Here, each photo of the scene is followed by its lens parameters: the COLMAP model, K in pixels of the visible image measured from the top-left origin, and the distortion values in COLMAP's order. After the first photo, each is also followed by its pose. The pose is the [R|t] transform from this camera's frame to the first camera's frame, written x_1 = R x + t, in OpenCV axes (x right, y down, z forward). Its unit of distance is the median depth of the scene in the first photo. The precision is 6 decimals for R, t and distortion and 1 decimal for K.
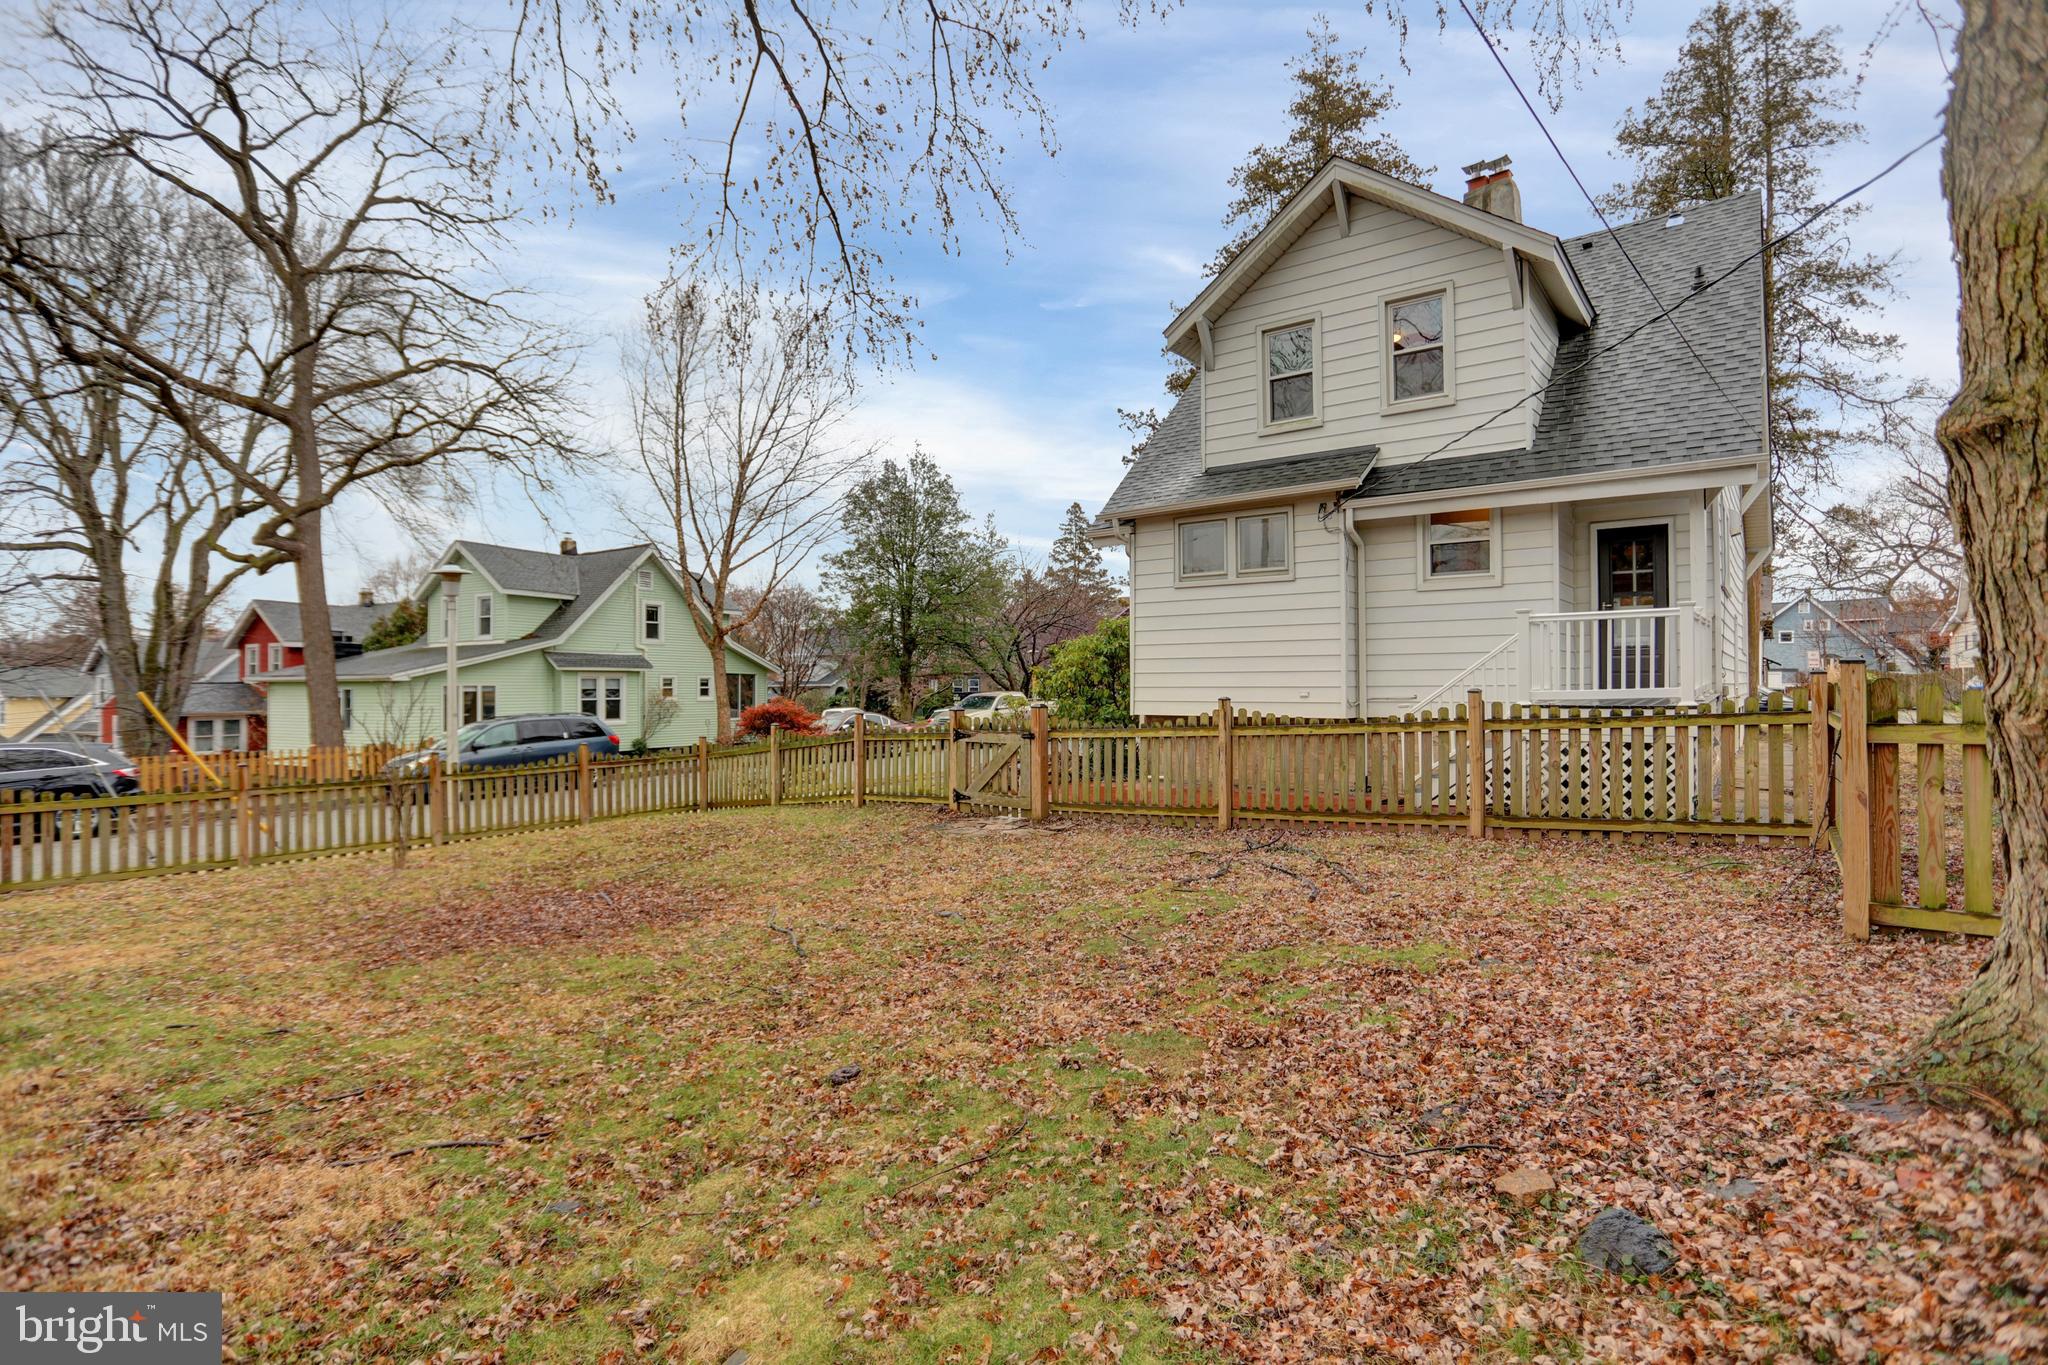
lens RADIAL K [[941.5, 0, 1024.0], [0, 941.5, 682.5], [0, 0, 1]] dist [-0.002035, -0.000338]
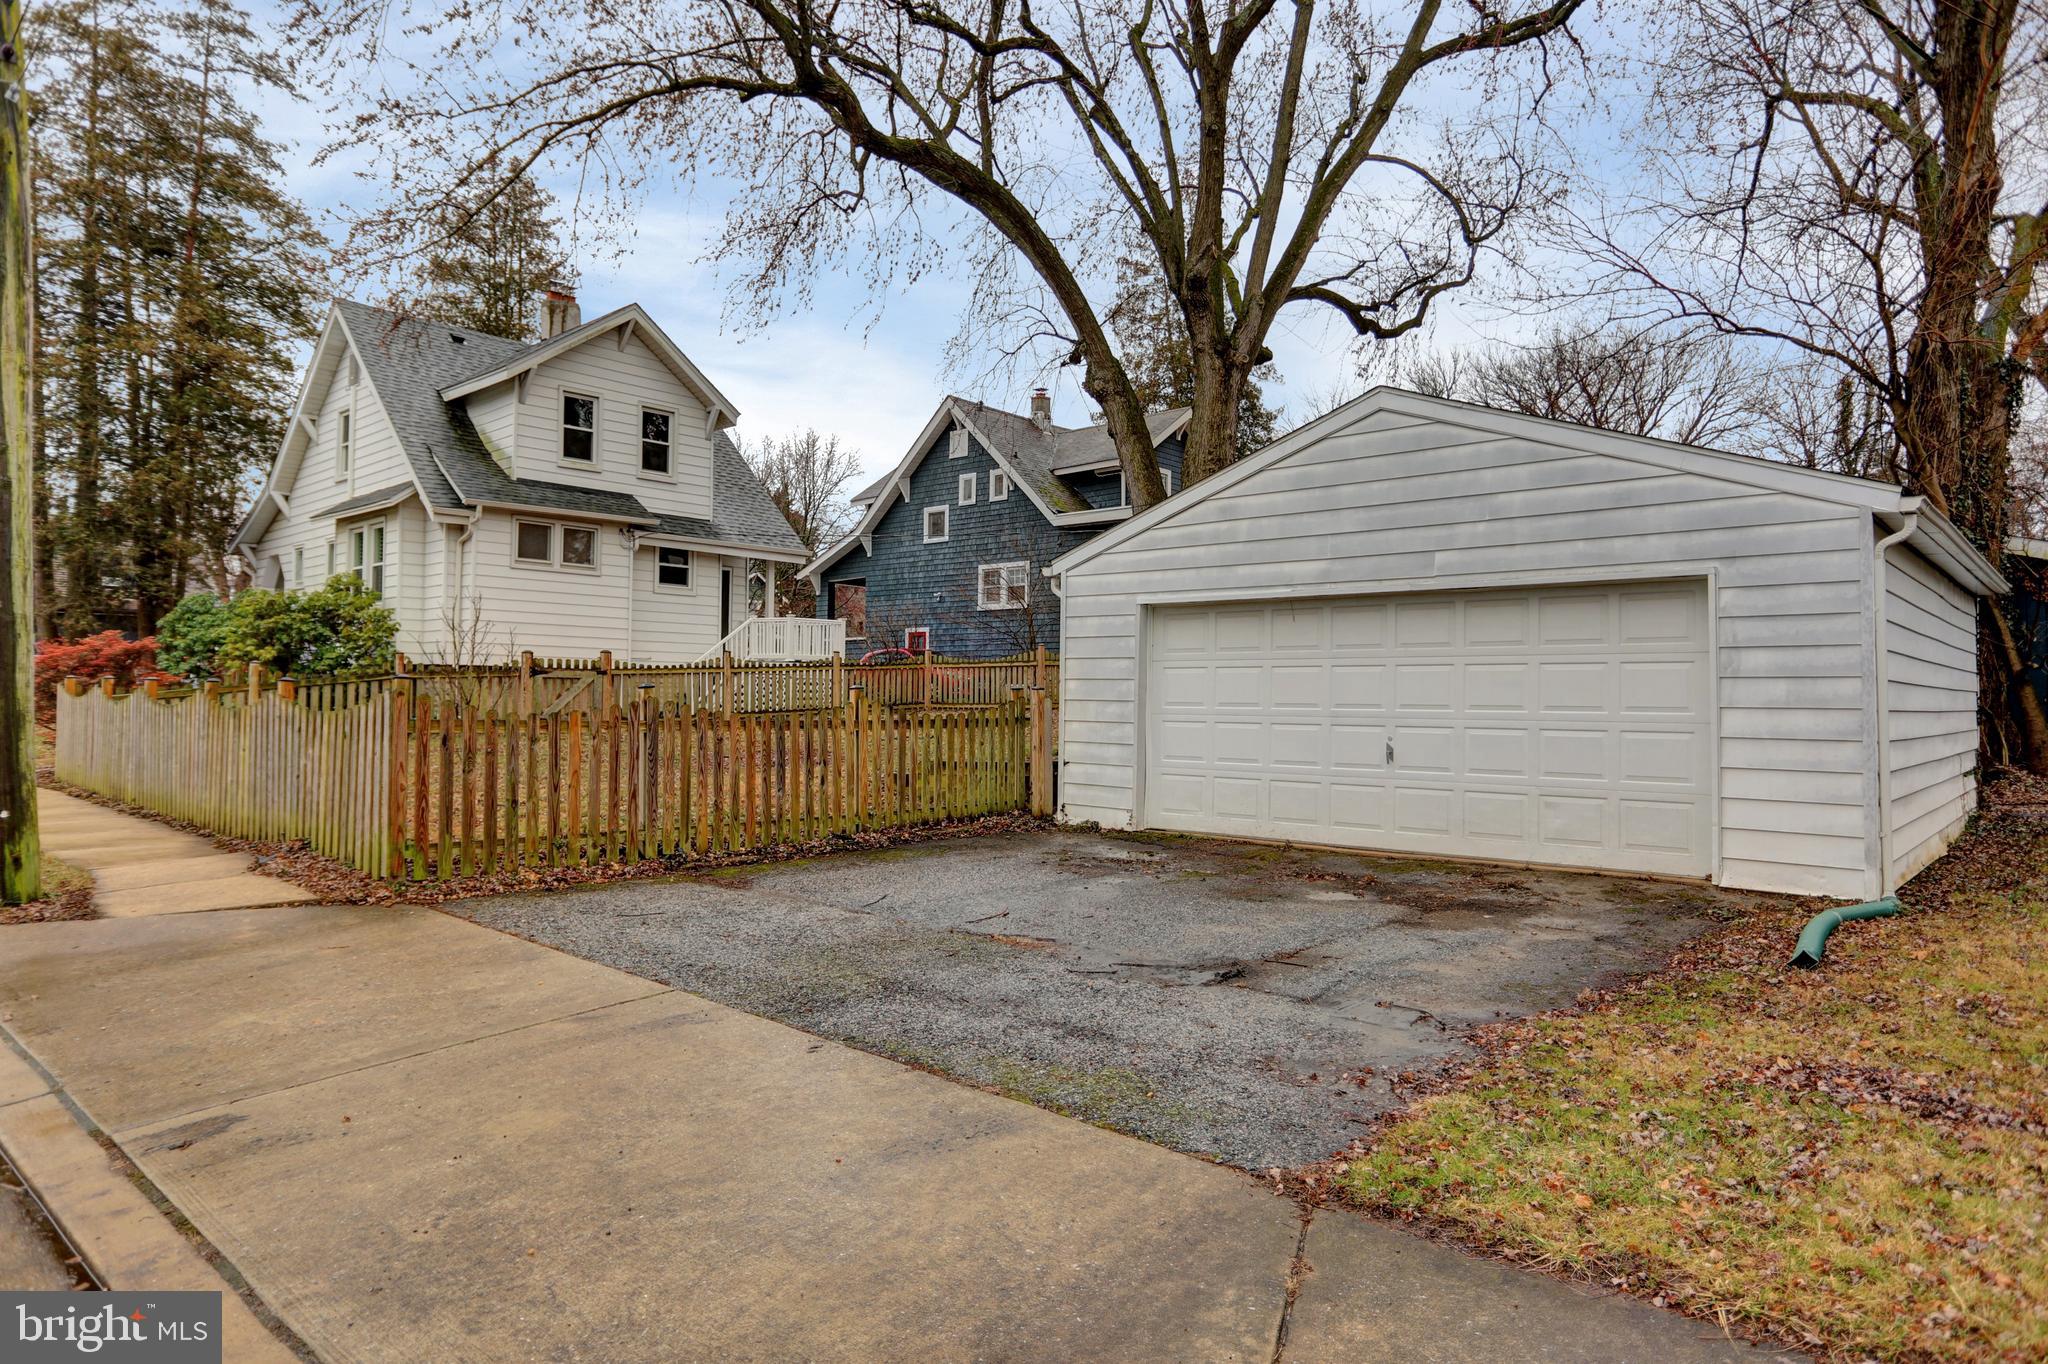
lens RADIAL K [[1324.4, 0, 1024.0], [0, 1324.4, 682.0], [0, 0, 1]] dist [-0.055362, 0.086812]
pose [[0.090007, 0.011945, 0.995869, -1.827772], [-0.032770, 0.999422, -0.009026, 0.062274], [-0.995402, -0.031822, 0.090347, 0.136718]]
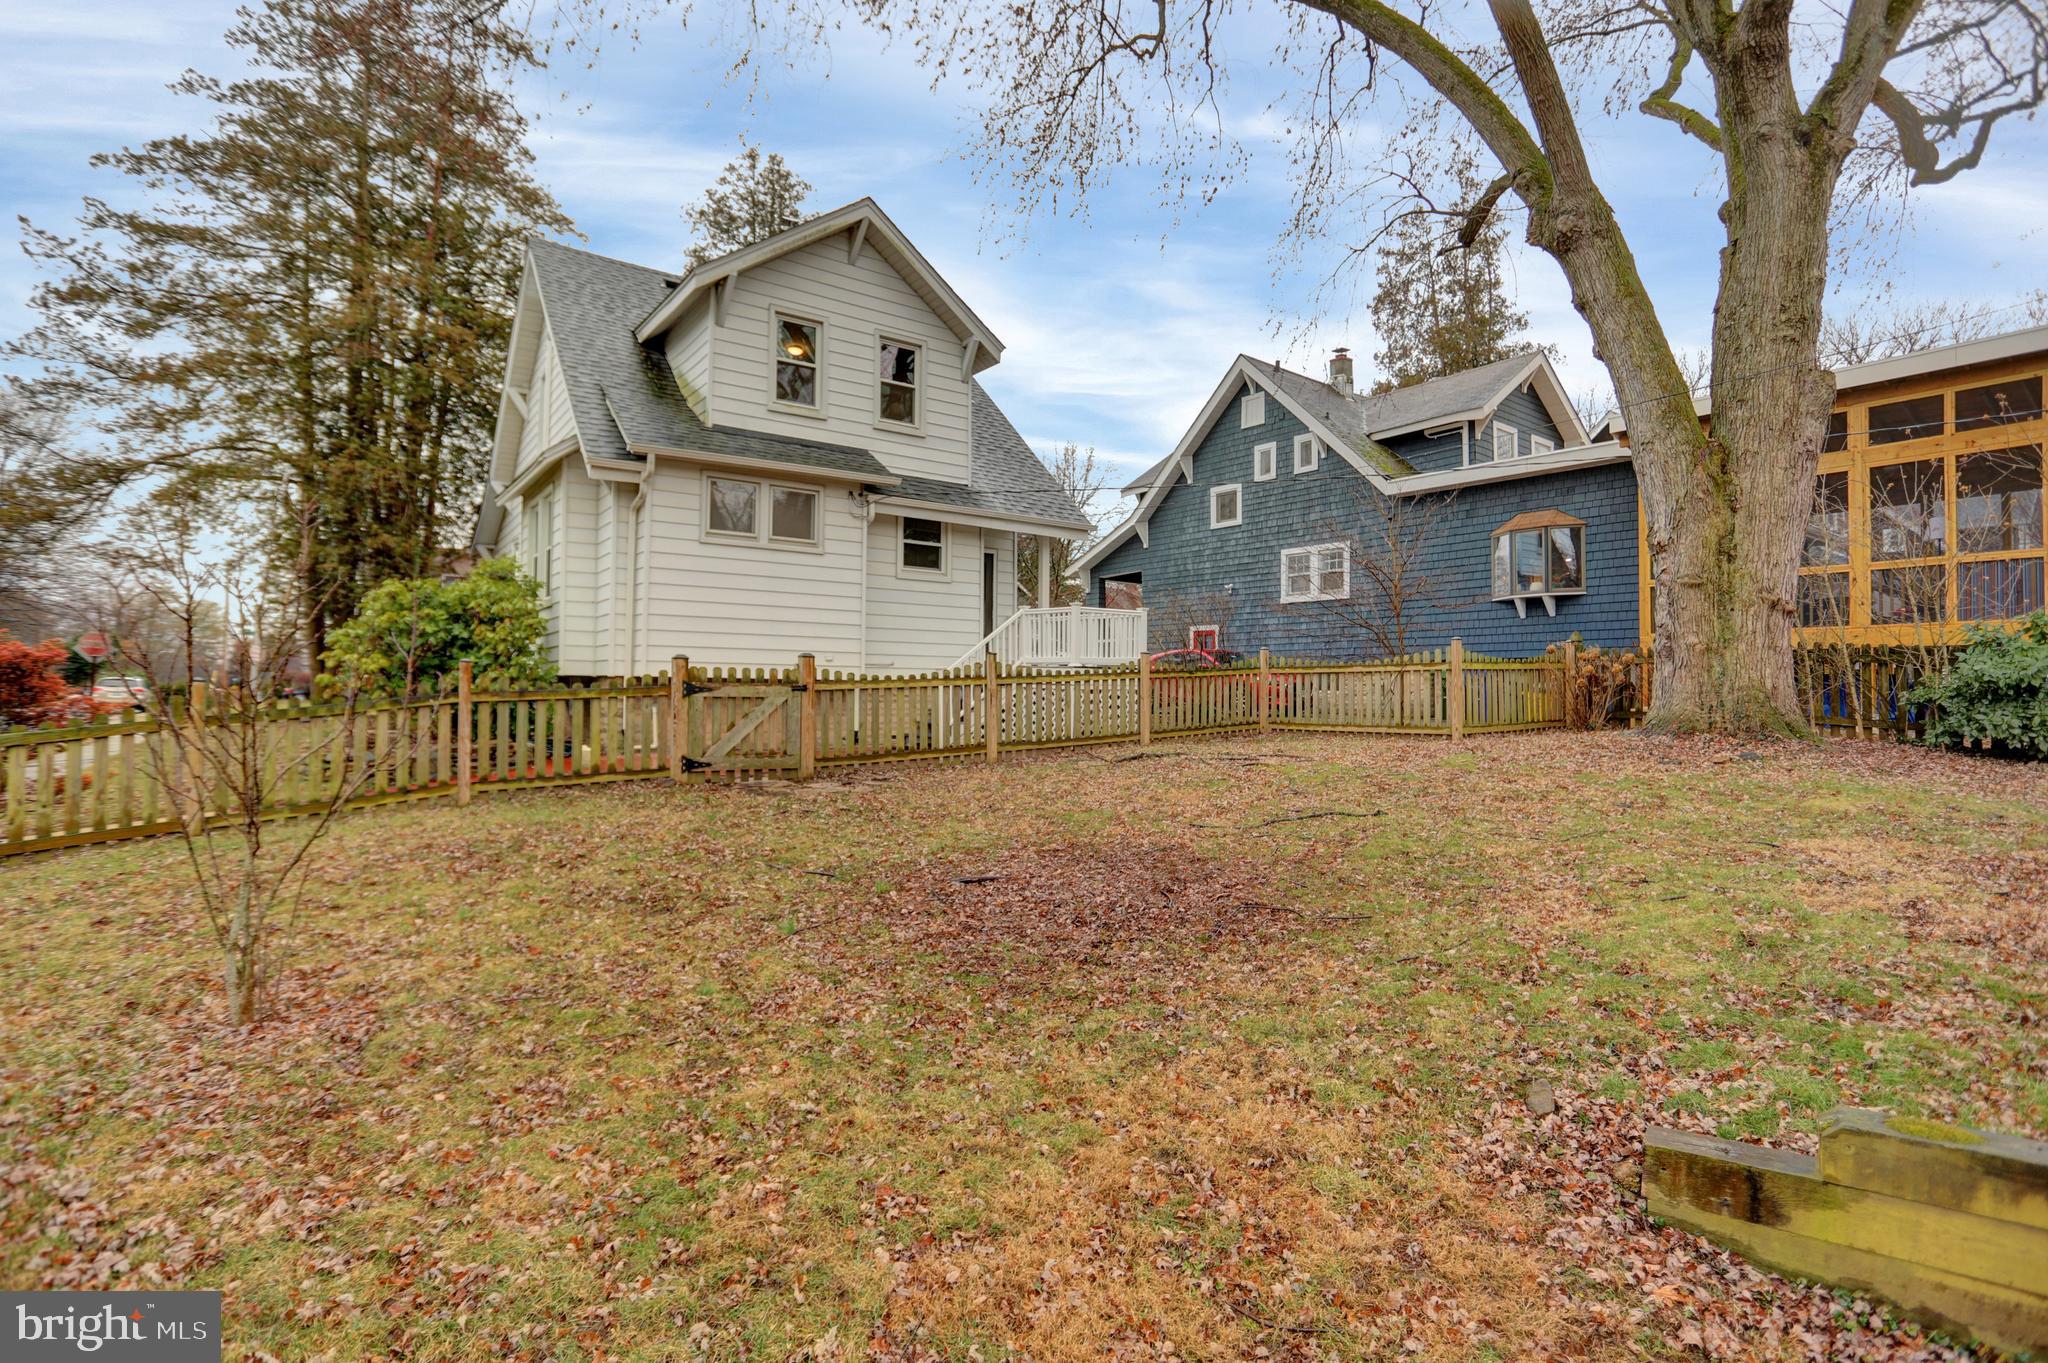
lens RADIAL K [[941.5, 0, 1024.0], [0, 941.5, 681.5], [0, 0, 1]] dist [-0.002035, -0.000338]
pose [[0.274197, 0.005874, 0.961655, -0.761216], [-0.026508, 0.999648, 0.001452, 0.038209], [-0.961308, -0.025890, 0.274256, 0.479417]]
